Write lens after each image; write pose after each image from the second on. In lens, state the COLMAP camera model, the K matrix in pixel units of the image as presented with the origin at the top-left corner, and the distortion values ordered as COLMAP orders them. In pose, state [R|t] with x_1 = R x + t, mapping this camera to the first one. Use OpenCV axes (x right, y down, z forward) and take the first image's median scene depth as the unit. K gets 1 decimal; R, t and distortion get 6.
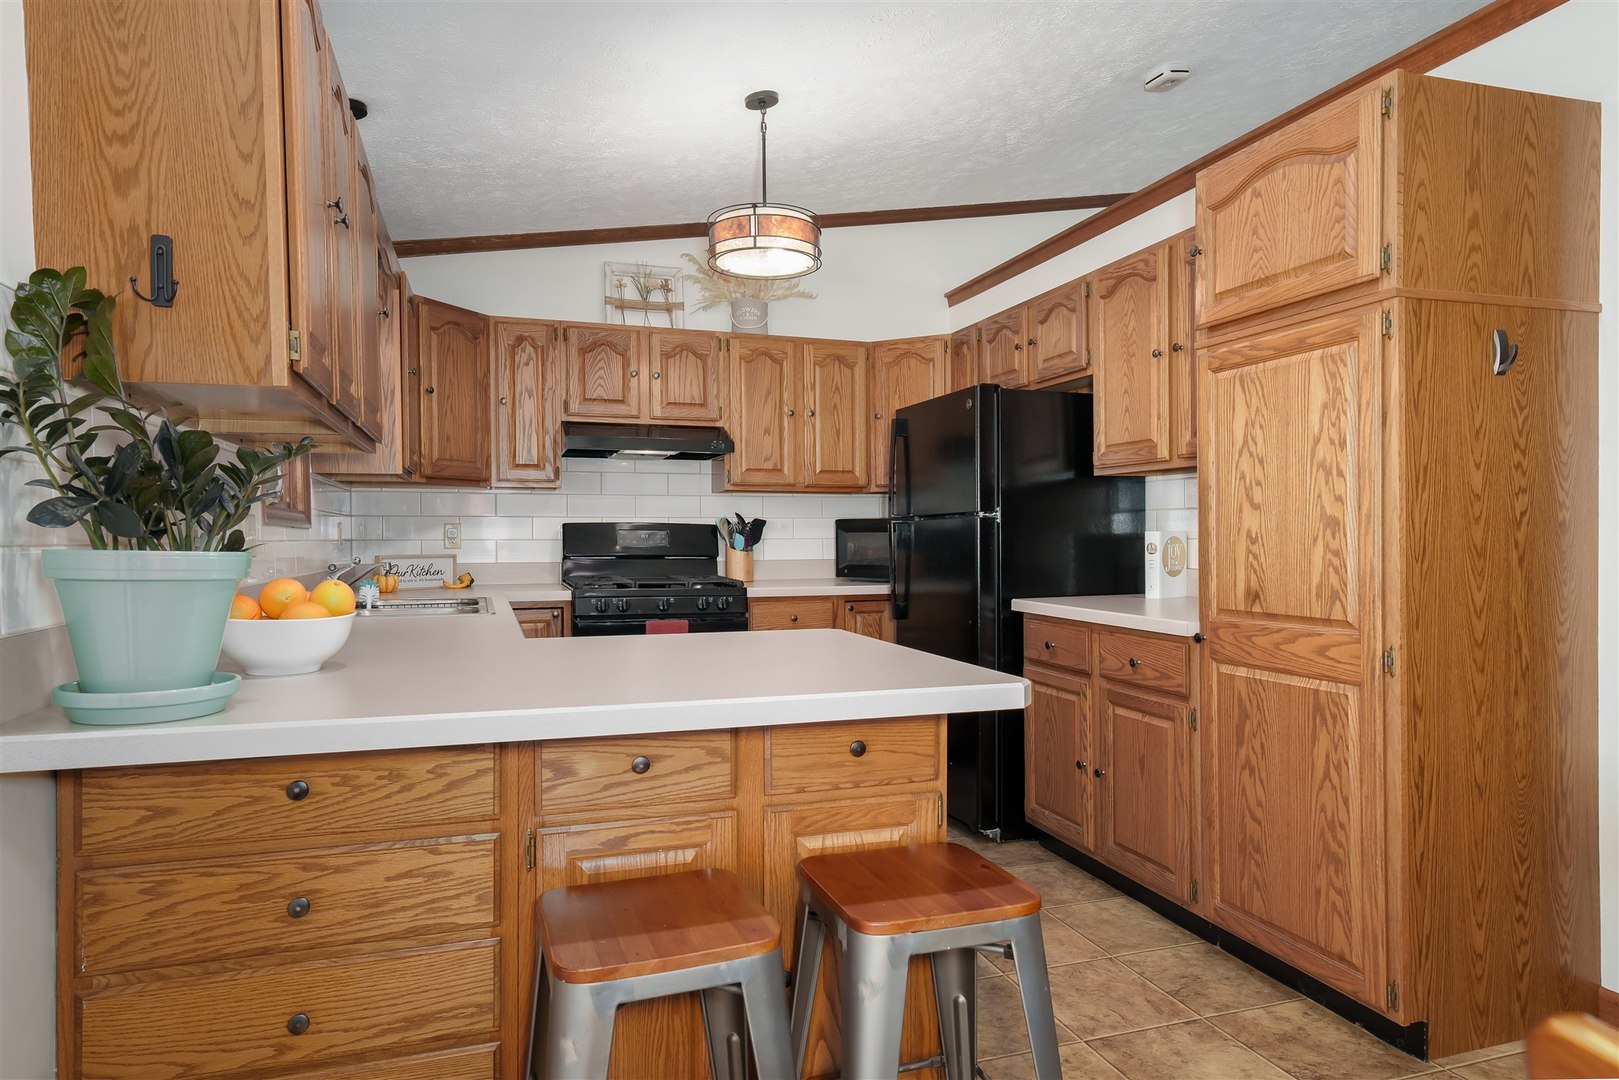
lens RADIAL K [[931.3, 0, 841.5], [0, 931.3, 547.8], [0, 0, 1]] dist [0.012759, 0.005756]
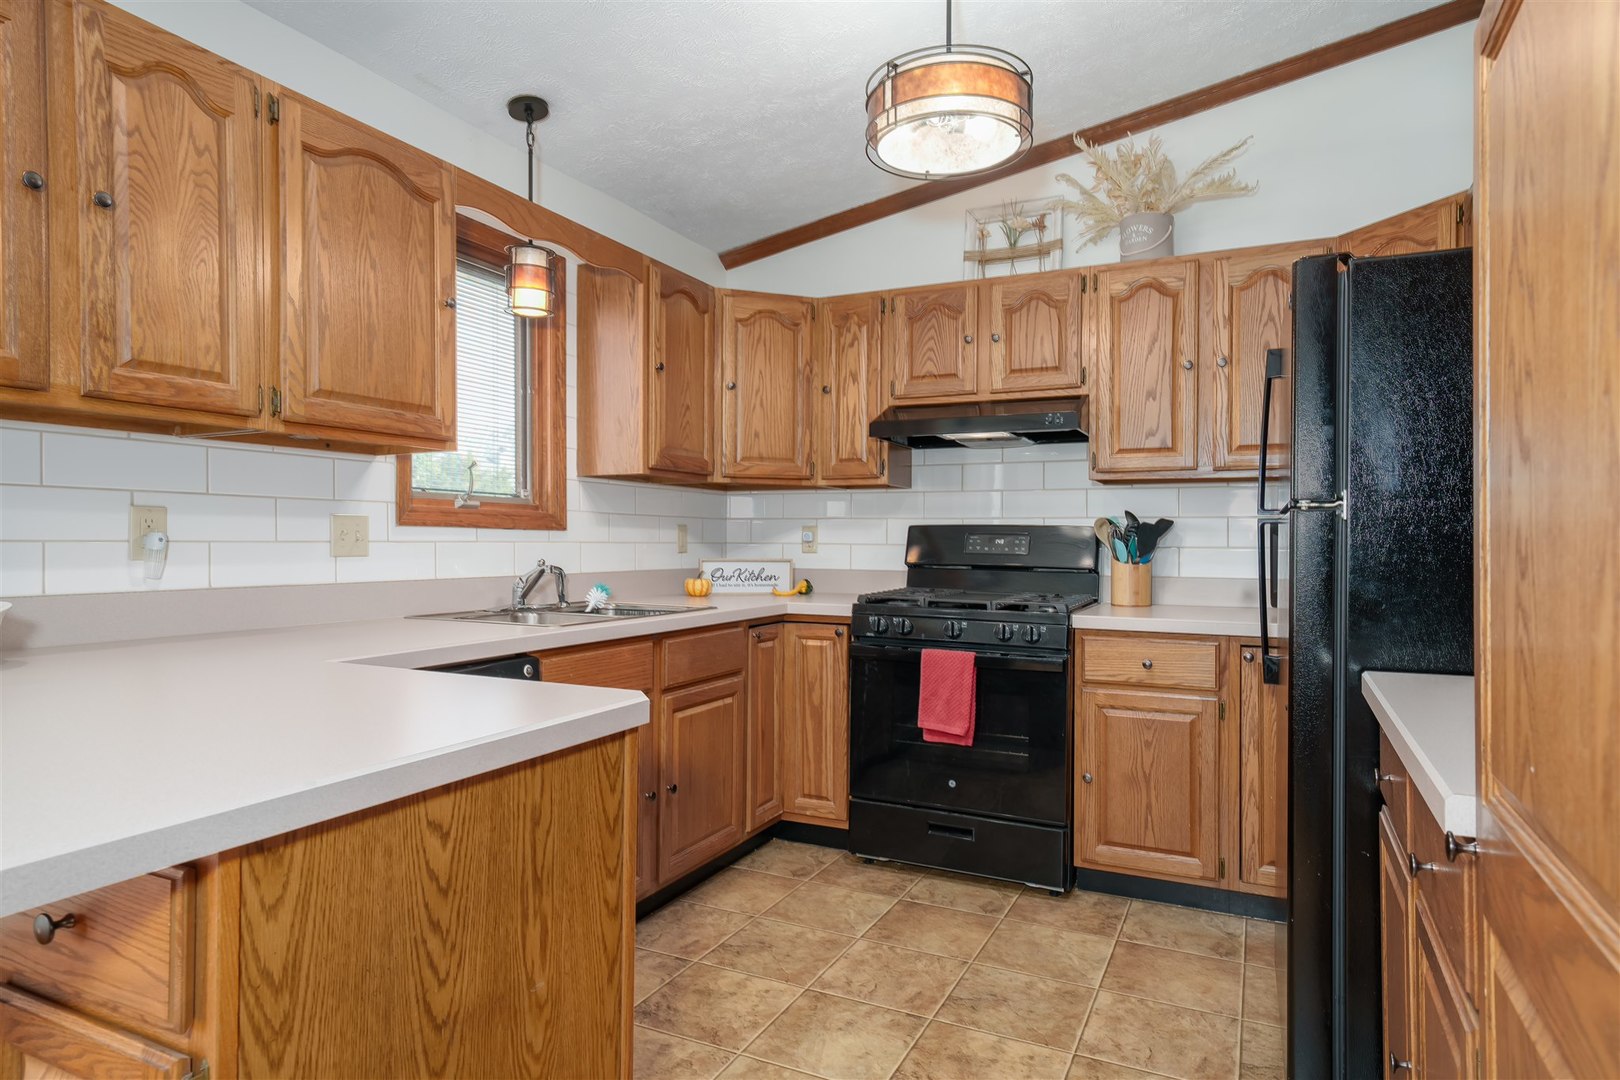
lens RADIAL K [[931.9, 0, 801.9], [0, 931.9, 556.6], [0, 0, 1]] dist [0.012759, 0.005756]
pose [[0.708769, 0.021977, -0.705098, 0.542216], [-0.018879, 0.999748, 0.012184, -0.014044], [0.705188, 0.004676, 0.709005, 0.718753]]
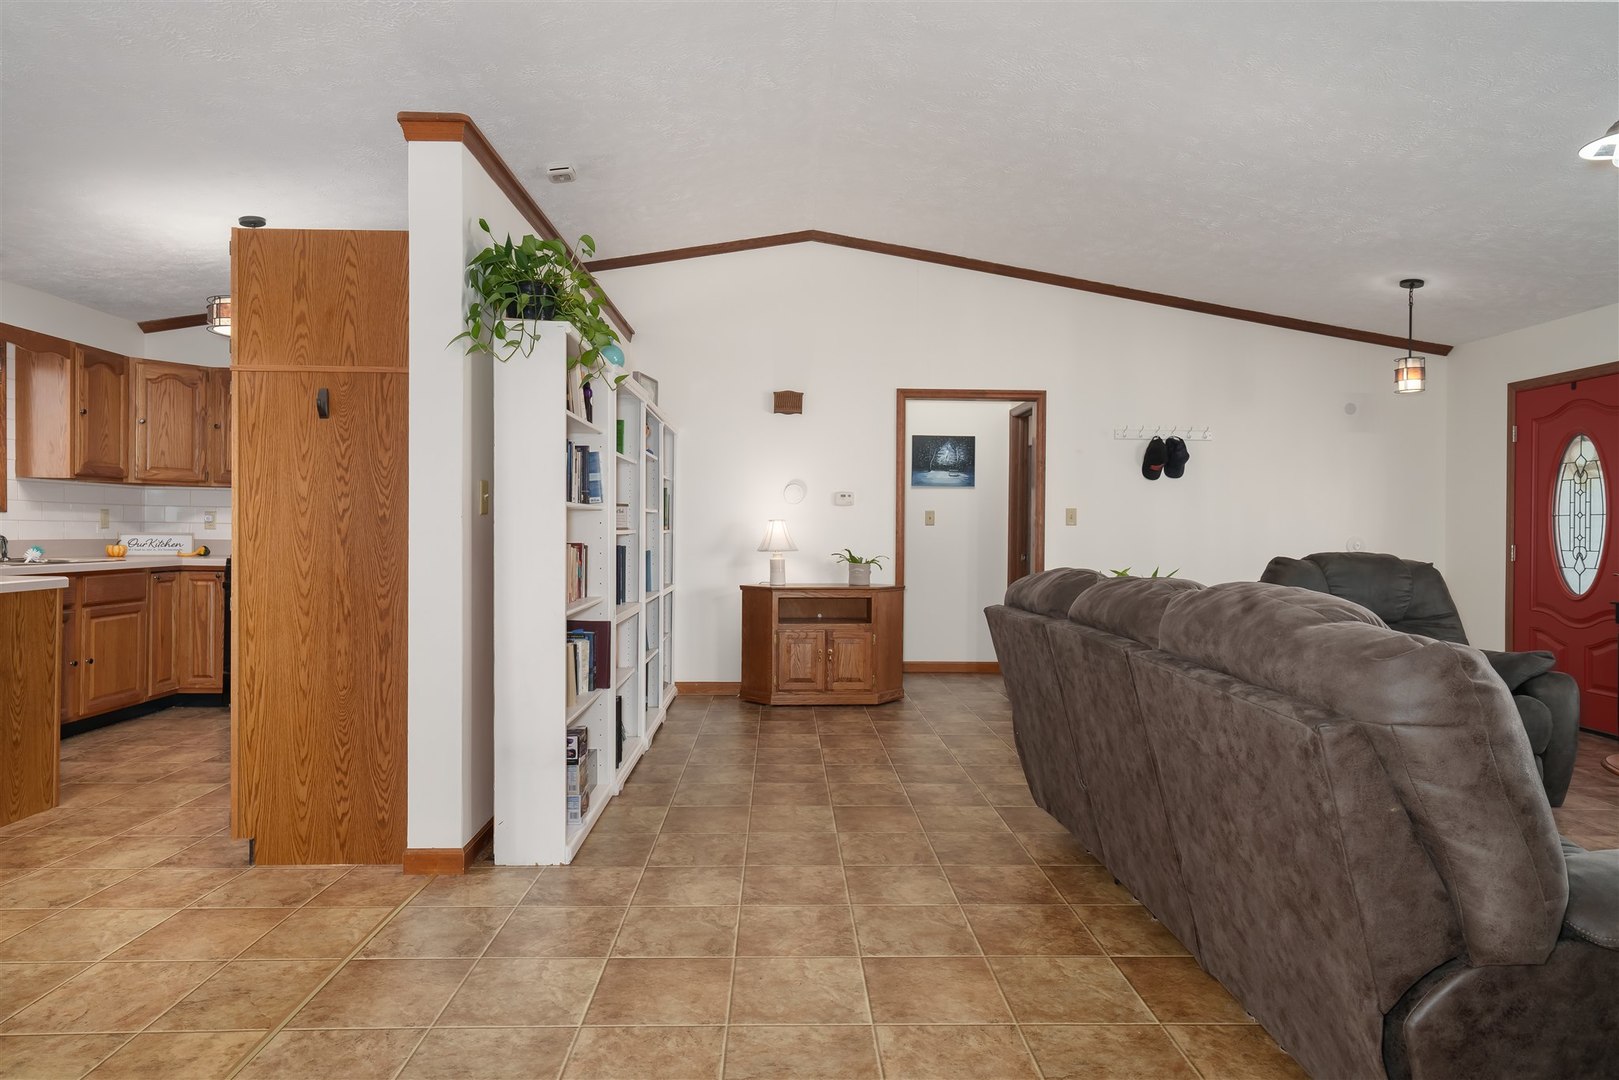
lens RADIAL K [[931.3, 0, 829.8], [0, 931.3, 529.8], [0, 0, 1]] dist [0.012759, 0.005756]
pose [[0.963313, 0.019058, -0.267702, 1.863755], [-0.023219, 0.999654, -0.012385, -0.005156], [0.267374, 0.018146, 0.963422, -0.224003]]
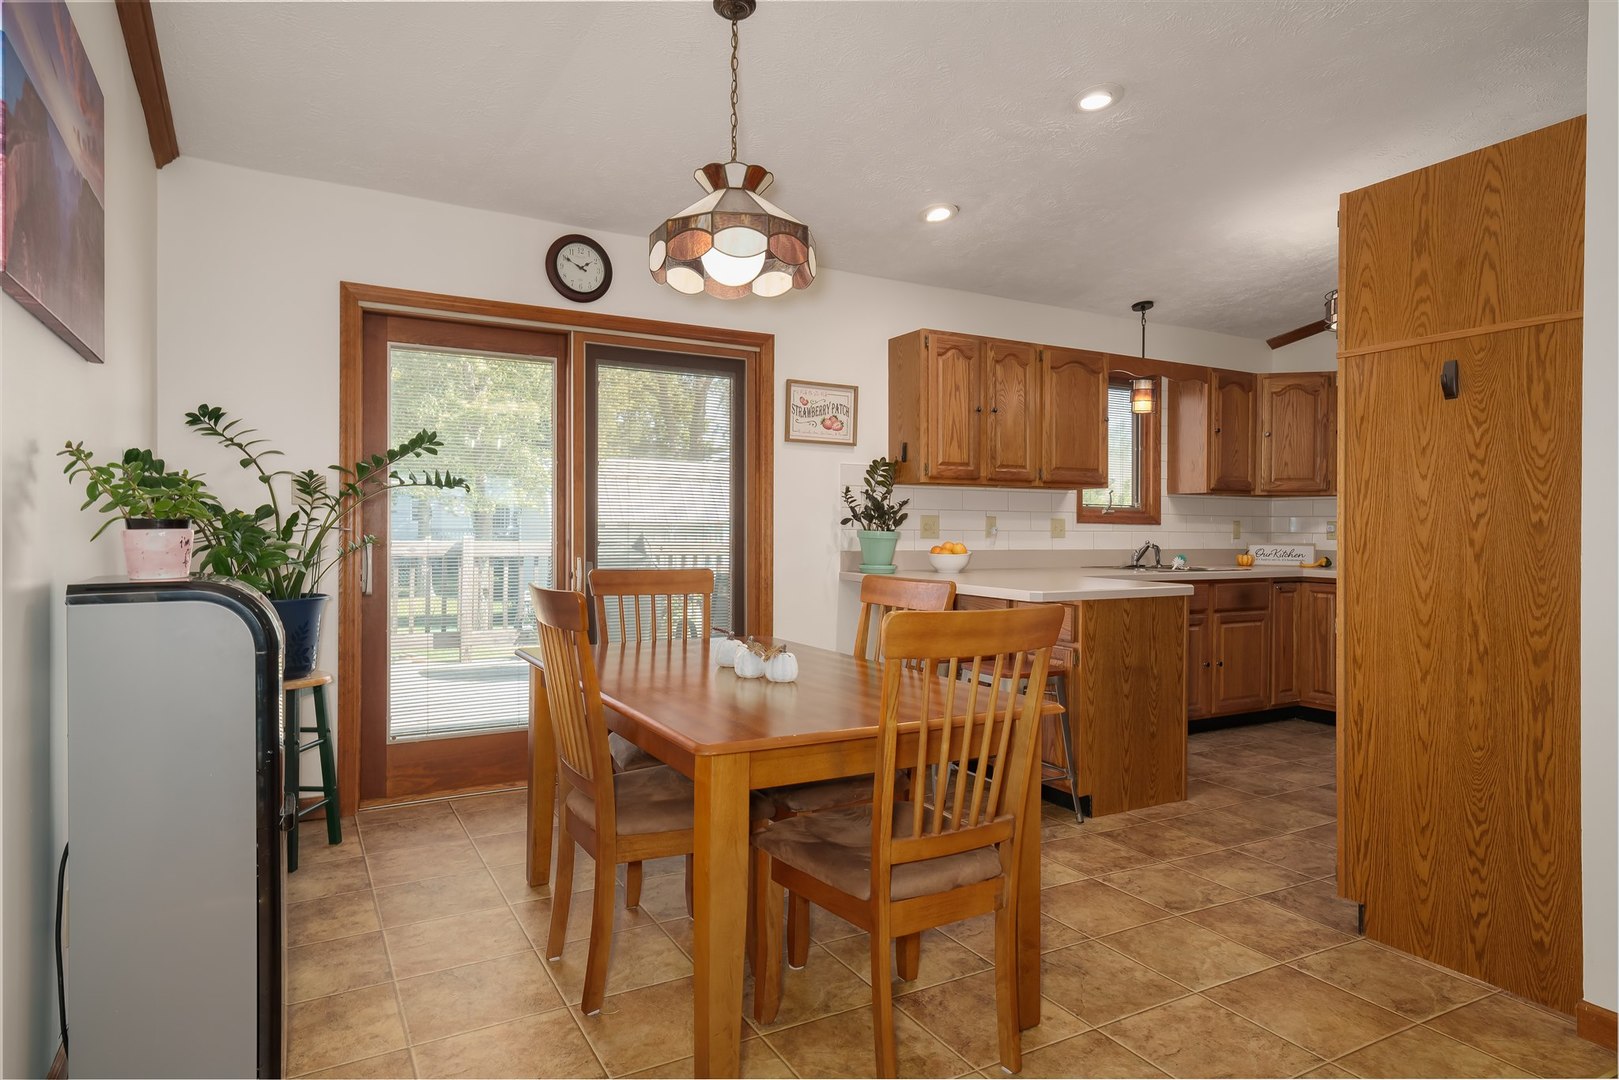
lens RADIAL K [[931.3, 0, 789.5], [0, 931.3, 542.8], [0, 0, 1]] dist [0.012759, 0.005756]
pose [[0.177389, 0.022005, -0.983895, 1.697035], [-0.020765, 0.999611, 0.018612, -0.007533], [0.983922, 0.017128, 0.177777, -0.026119]]
